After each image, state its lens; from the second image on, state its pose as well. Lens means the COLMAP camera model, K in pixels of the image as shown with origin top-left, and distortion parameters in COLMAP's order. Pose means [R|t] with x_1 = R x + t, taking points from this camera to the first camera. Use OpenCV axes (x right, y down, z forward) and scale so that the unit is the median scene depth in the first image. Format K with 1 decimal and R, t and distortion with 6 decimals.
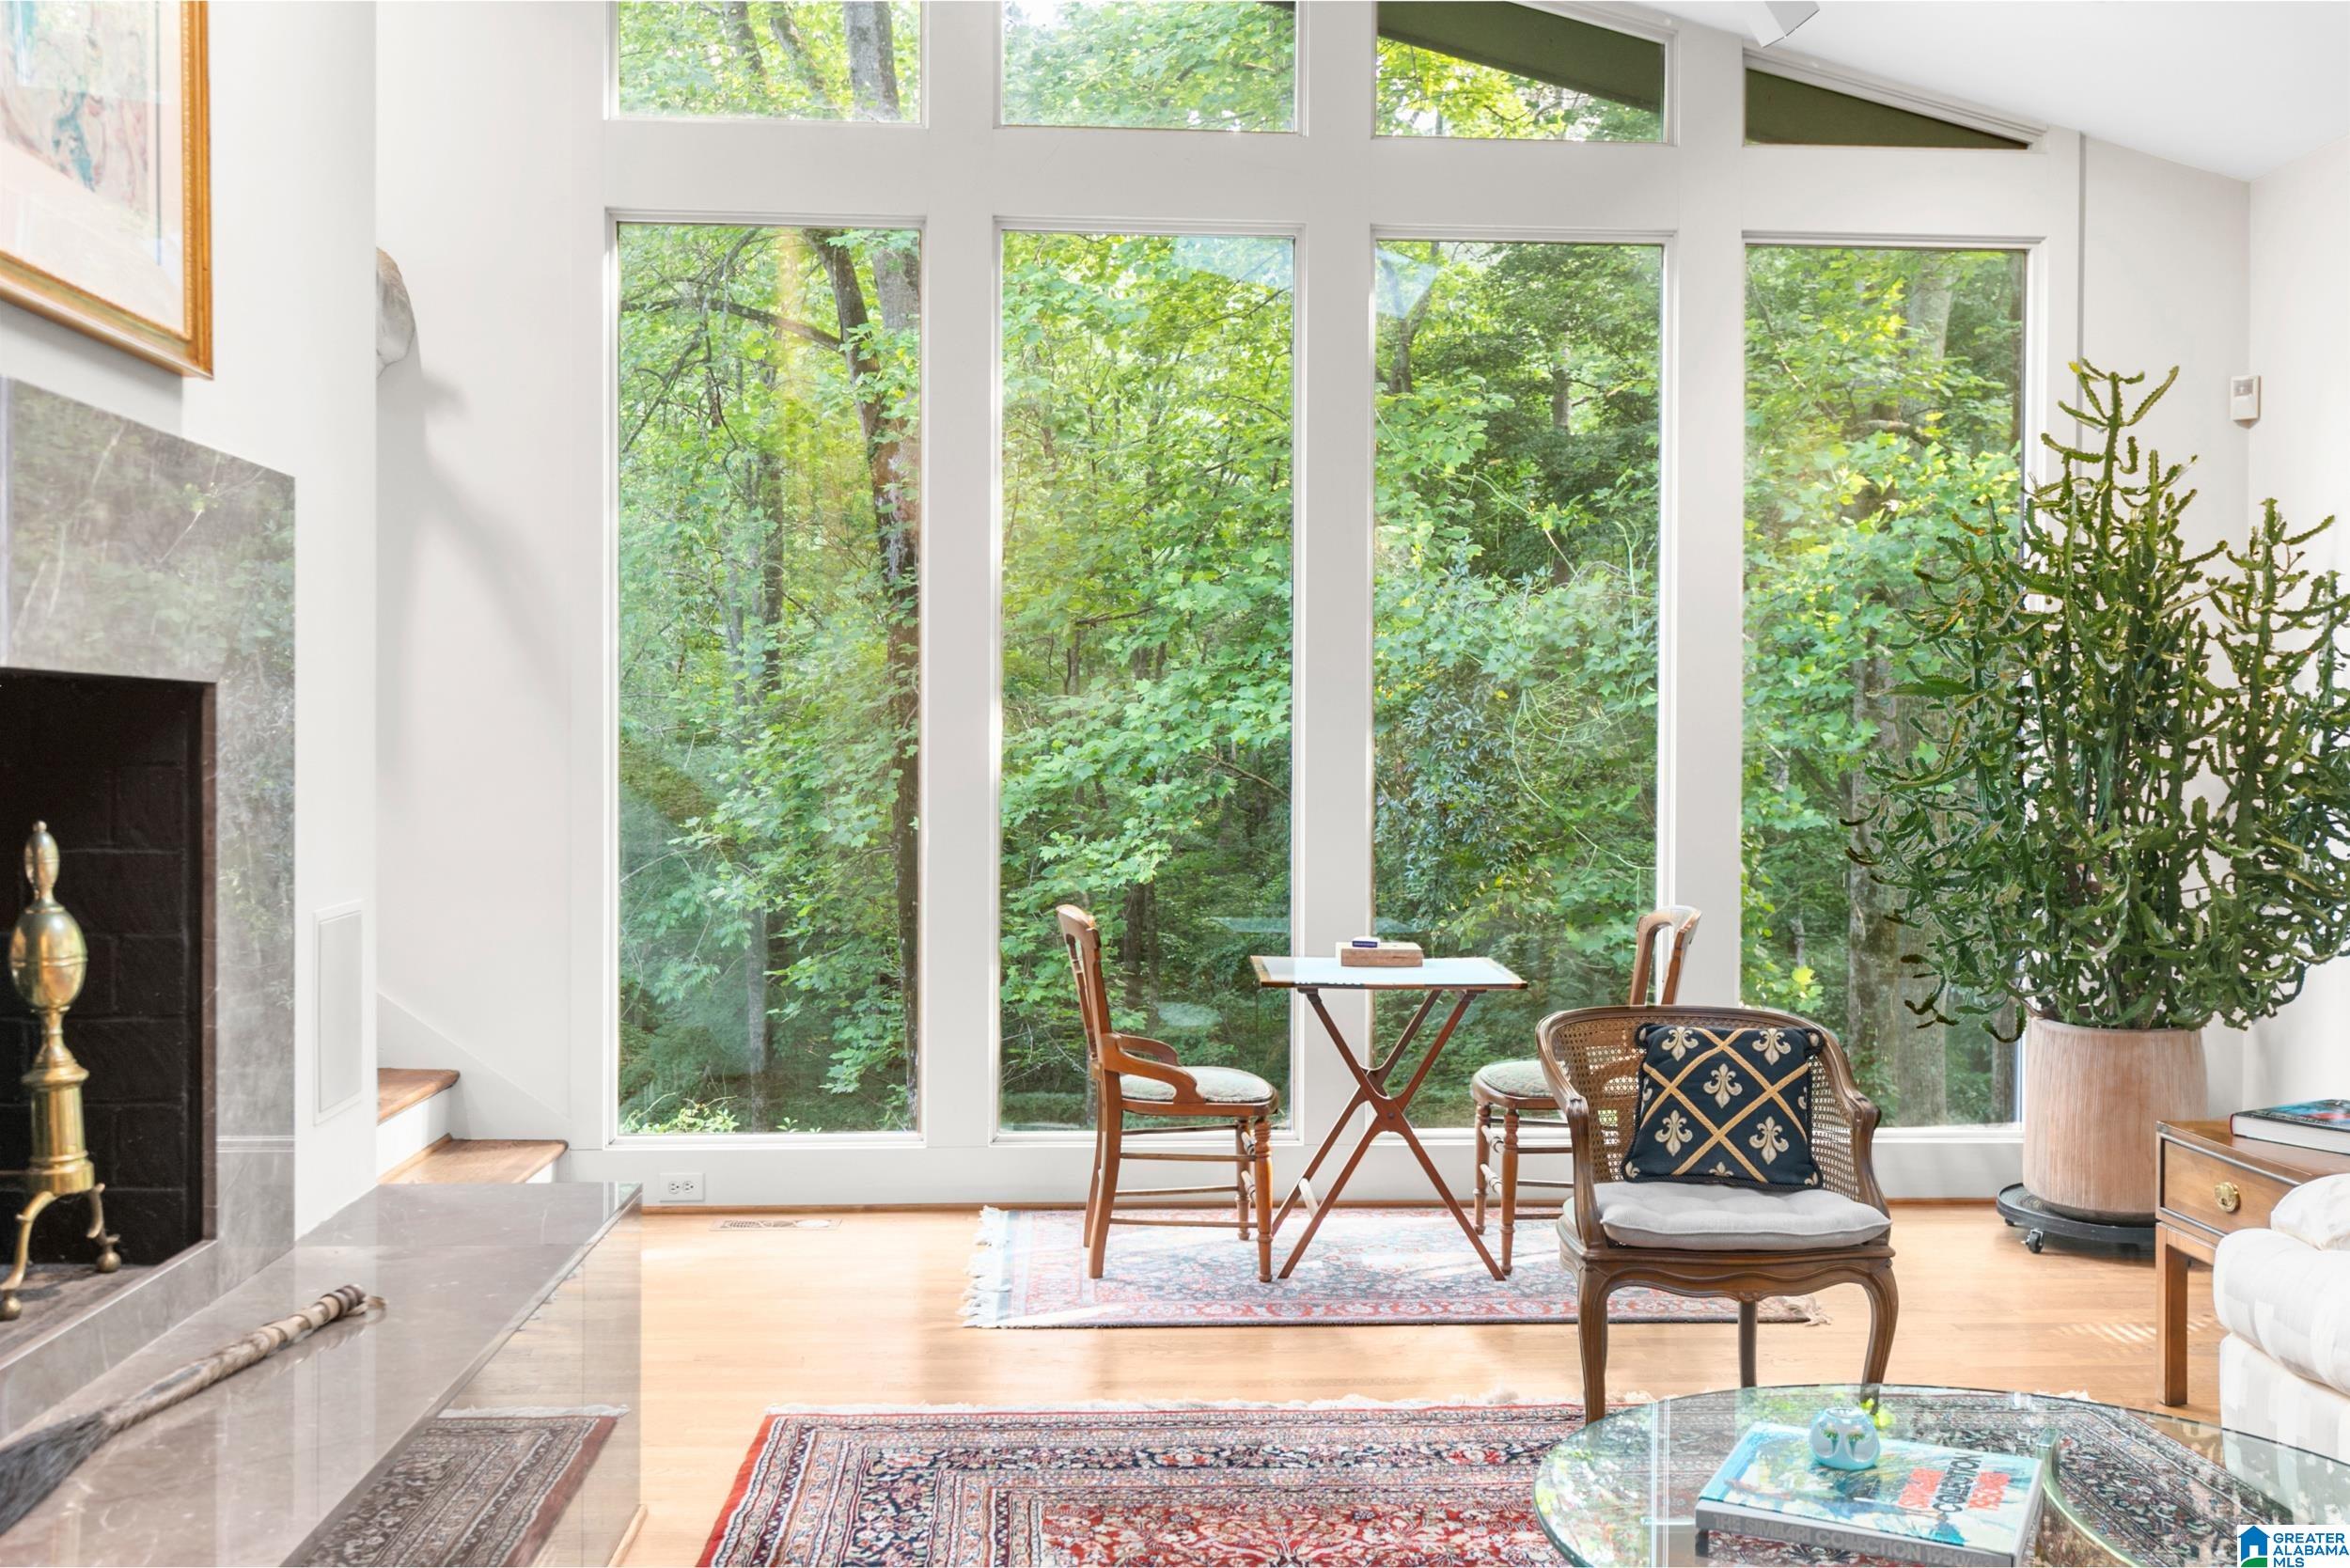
lens RADIAL K [[2280.3, 0, 1177.1], [0, 2280.3, 782.8], [0, 0, 1]] dist [0.053356, 0.000000]
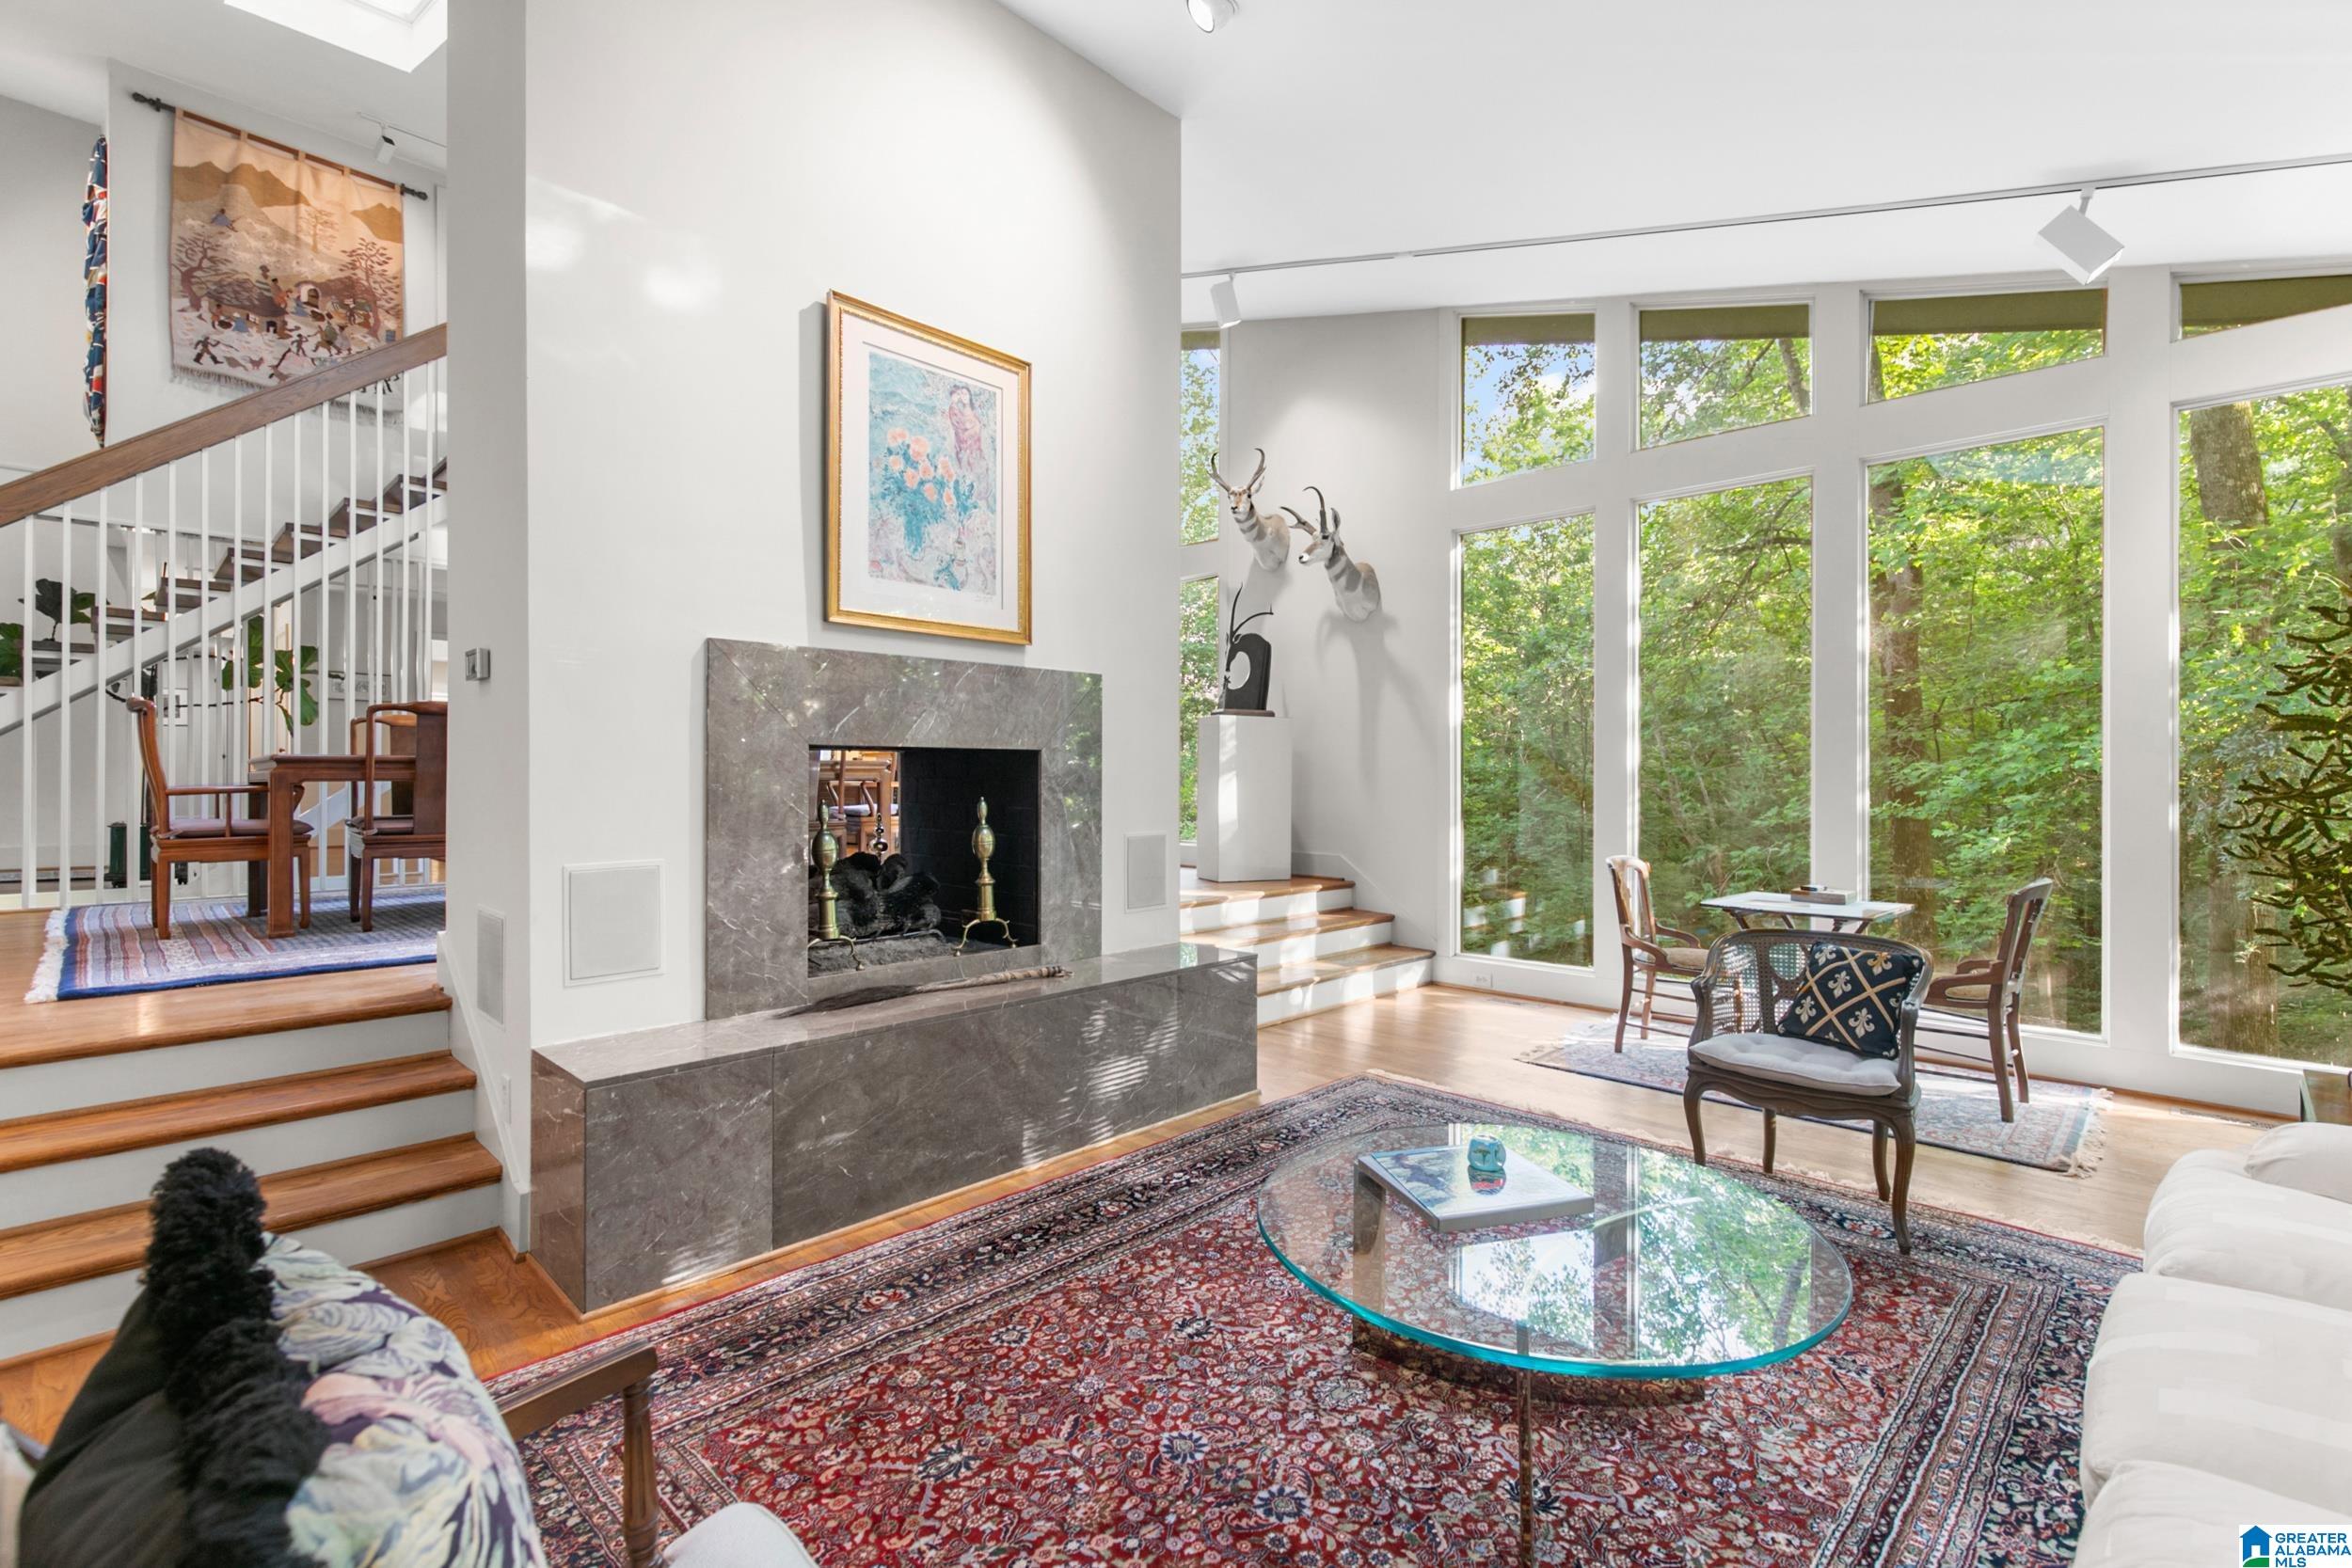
lens RADIAL K [[1061.6, 0, 1173.5], [0, 1061.6, 779.3], [0, 0, 1]] dist [0.005936, -0.000382]
pose [[0.669751, 0.000313, -0.742585, 0.476362], [-0.009217, 0.999926, -0.007891, 0.001435], [0.742528, 0.012129, 0.669705, 0.169475]]
